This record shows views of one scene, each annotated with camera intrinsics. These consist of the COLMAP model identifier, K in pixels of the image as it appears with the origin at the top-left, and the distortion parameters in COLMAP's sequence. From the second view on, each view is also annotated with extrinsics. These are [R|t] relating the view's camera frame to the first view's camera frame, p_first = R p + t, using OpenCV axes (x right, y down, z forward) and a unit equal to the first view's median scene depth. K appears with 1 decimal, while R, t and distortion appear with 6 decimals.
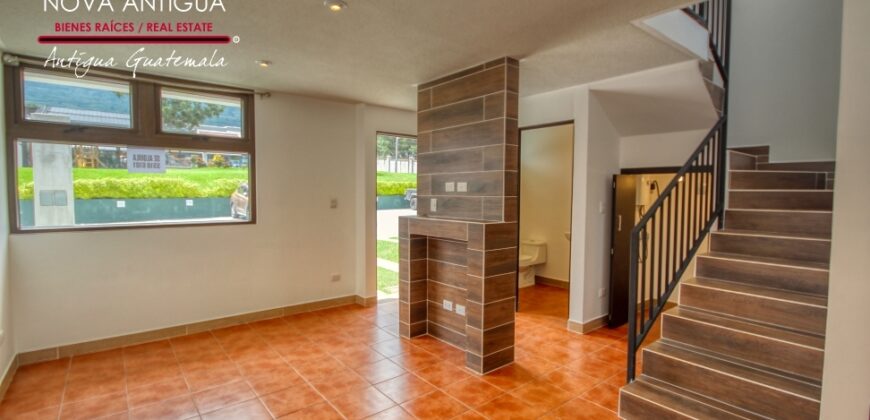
lens RADIAL K [[405.7, 0, 435.0], [0, 405.7, 210.0], [0, 0, 1]] dist [-0.000238, -0.000415]
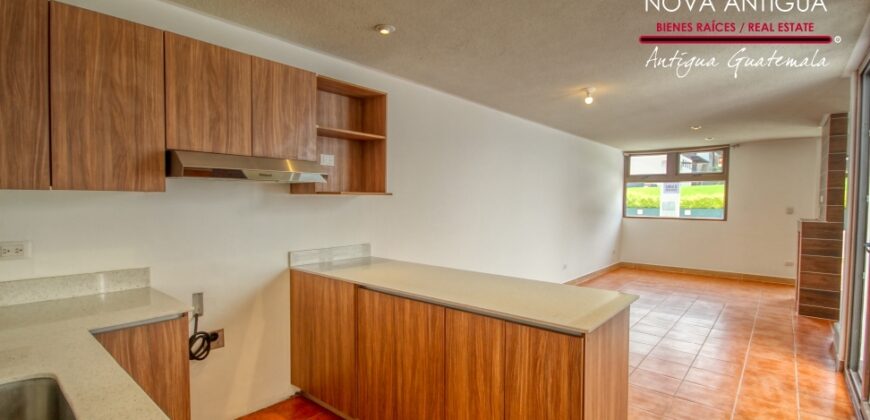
lens RADIAL K [[405.7, 0, 435.0], [0, 405.7, 210.0], [0, 0, 1]] dist [-0.000238, -0.000415]
pose [[0.160821, 0.017879, -0.986822, 1.173964], [-0.052300, 0.998586, 0.009569, 0.039918], [0.985597, 0.050072, 0.161528, -0.566948]]
